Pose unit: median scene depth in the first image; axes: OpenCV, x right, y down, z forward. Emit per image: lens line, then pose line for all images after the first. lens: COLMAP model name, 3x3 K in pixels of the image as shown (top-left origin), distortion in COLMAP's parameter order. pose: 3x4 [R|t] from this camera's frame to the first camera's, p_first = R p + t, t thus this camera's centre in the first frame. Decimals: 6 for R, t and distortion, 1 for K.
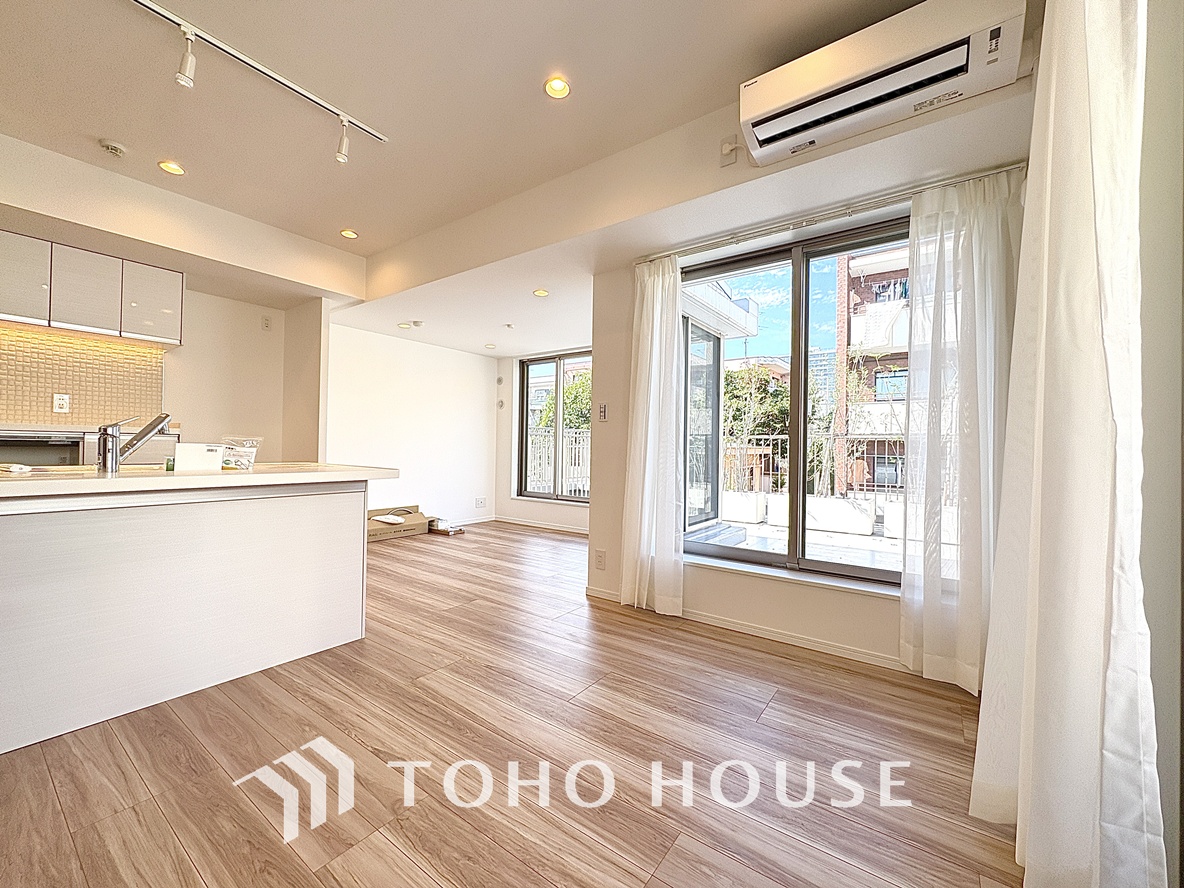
lens RADIAL K [[473.7, 0, 593.5], [0, 473.7, 444.8], [0, 0, 1]] dist [0.000265, 0.000208]
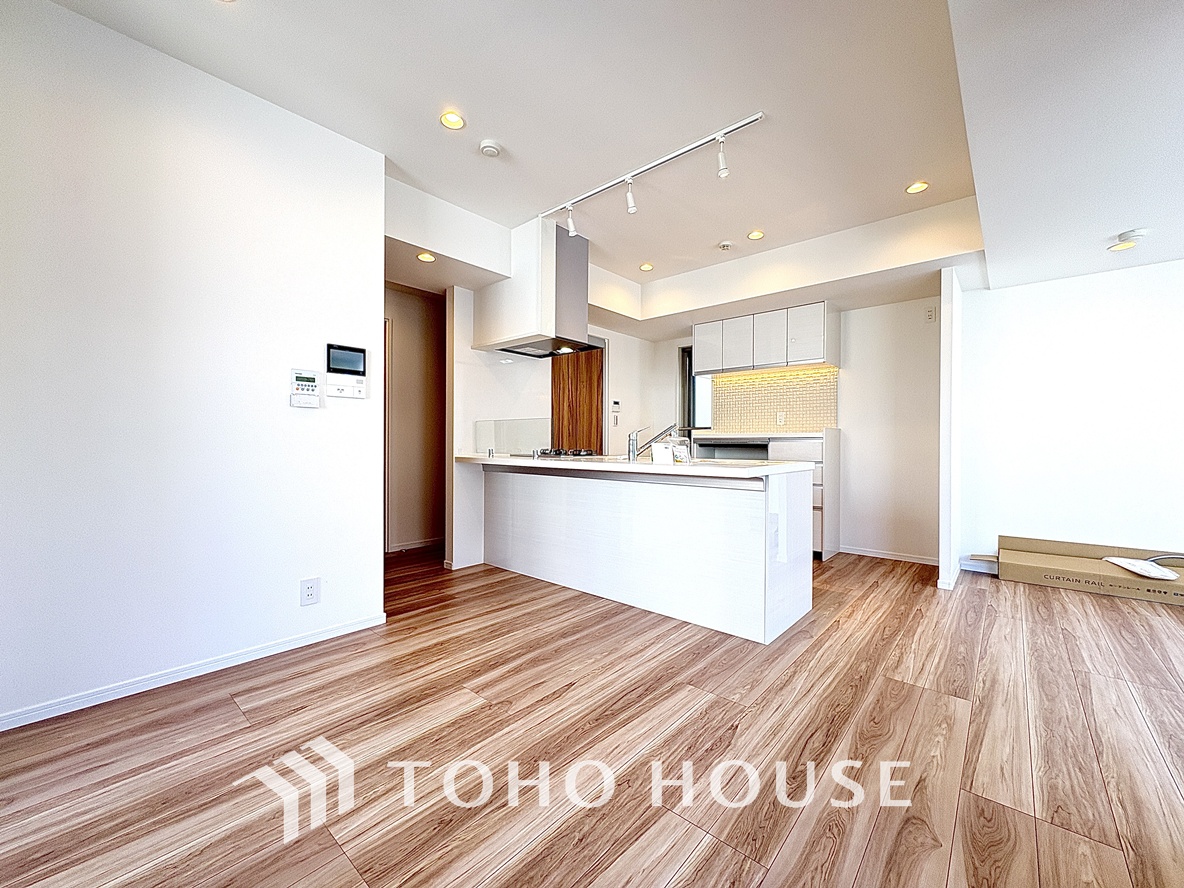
lens RADIAL K [[473.7, 0, 593.5], [0, 473.7, 444.8], [0, 0, 1]] dist [0.000265, 0.000208]
pose [[-0.097477, -0.014285, -0.995135, 0.455595], [-0.000266, 0.999897, -0.014328, 0.017125], [0.995238, -0.001132, -0.097471, 0.676810]]
